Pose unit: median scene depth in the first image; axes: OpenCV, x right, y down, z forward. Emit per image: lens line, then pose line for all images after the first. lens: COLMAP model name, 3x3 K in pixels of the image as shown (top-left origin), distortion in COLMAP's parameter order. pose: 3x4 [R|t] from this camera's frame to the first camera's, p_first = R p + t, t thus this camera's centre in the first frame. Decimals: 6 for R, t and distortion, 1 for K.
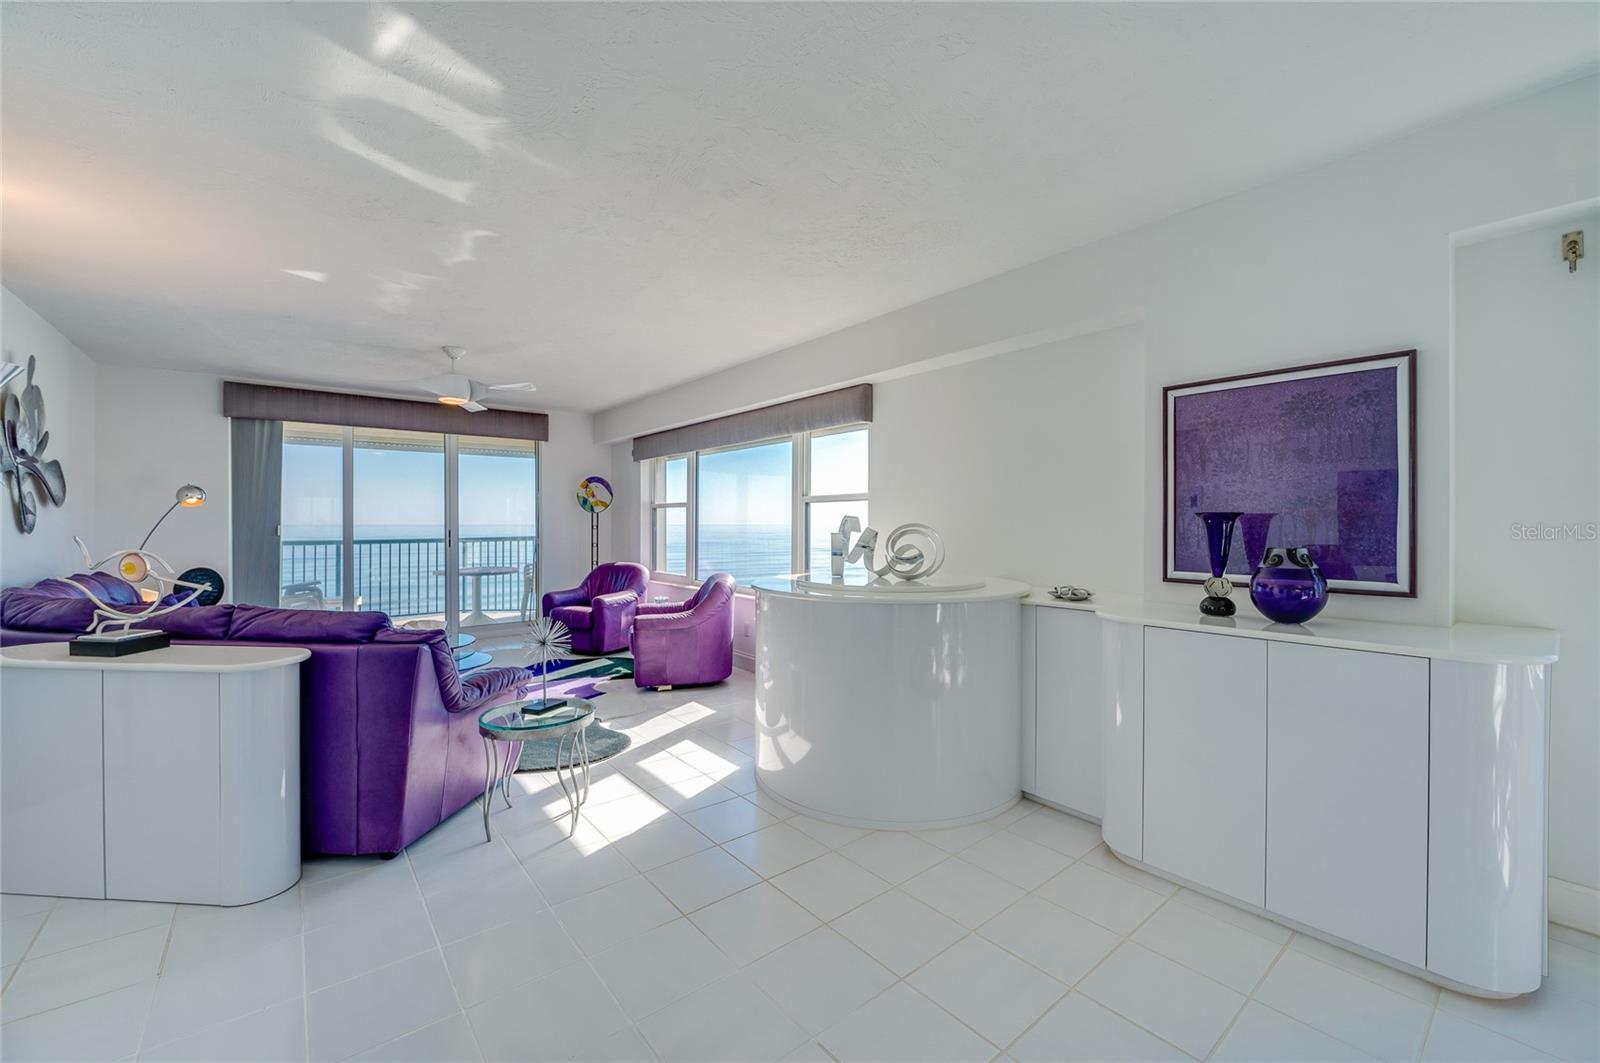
lens RADIAL K [[641.1, 0, 797.2], [0, 641.1, 519.2], [0, 0, 1]] dist [-0.014651, 0.000099]
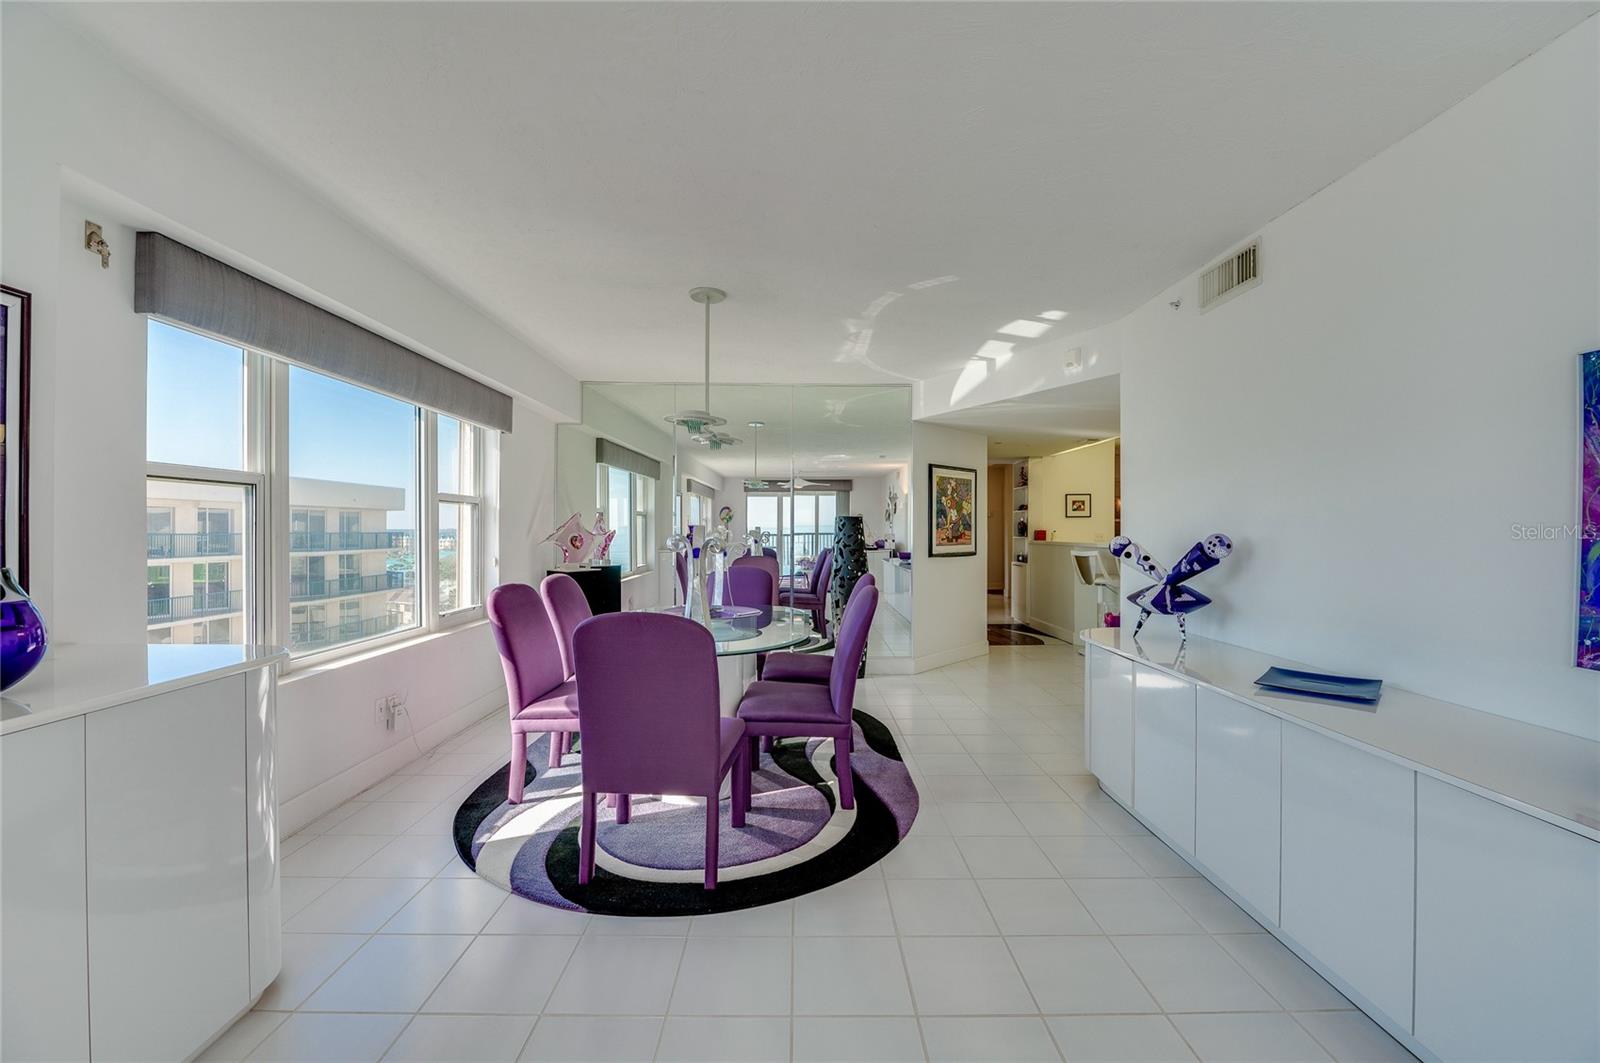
lens RADIAL K [[639.1, 0, 806.2], [0, 639.1, 532.2], [0, 0, 1]] dist [-0.011970, 0.000367]
pose [[-0.790388, -0.004054, 0.612593, -0.071999], [-0.005391, 0.999985, -0.000338, 0.003376], [-0.612583, -0.003570, -0.790398, 0.367612]]
